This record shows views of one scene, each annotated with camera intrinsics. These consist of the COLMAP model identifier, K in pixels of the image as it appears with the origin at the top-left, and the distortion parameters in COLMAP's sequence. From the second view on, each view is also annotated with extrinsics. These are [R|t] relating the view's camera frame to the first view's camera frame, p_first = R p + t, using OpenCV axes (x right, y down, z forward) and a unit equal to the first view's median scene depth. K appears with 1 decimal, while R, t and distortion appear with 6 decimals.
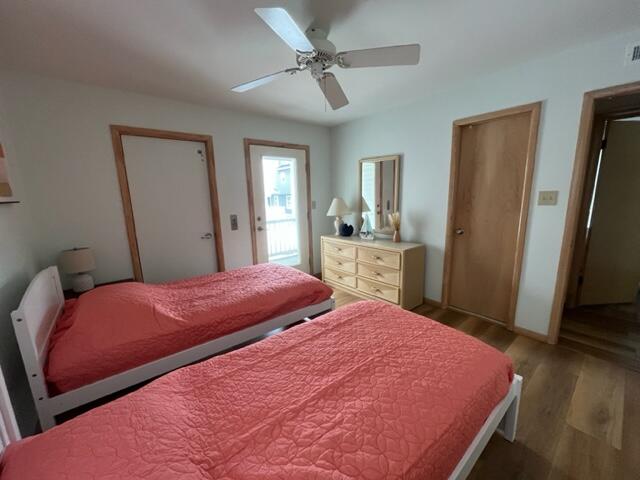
lens RADIAL K [[258.2, 0, 320.0], [0, 258.2, 240.5], [0, 0, 1]] dist [-0.000937, -0.000508]
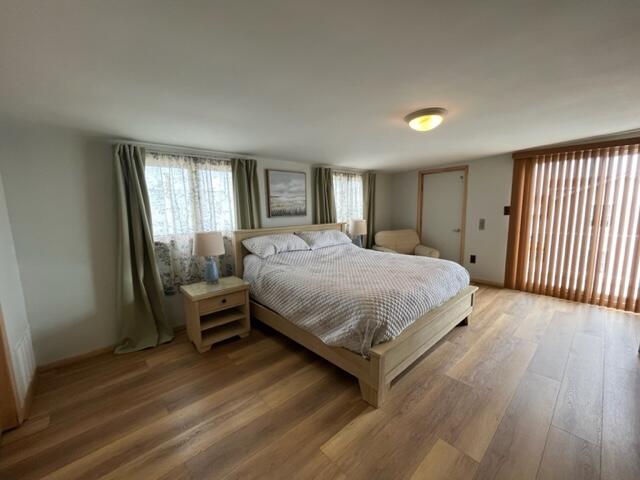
lens RADIAL K [[258.2, 0, 318.5], [0, 258.2, 240.3], [0, 0, 1]] dist [-0.000937, -0.000508]
pose [[0.048264, 0.158067, -0.986248, 1.111131], [-0.162233, 0.975528, 0.148409, -0.056808], [0.985571, 0.152839, 0.072726, 0.082212]]
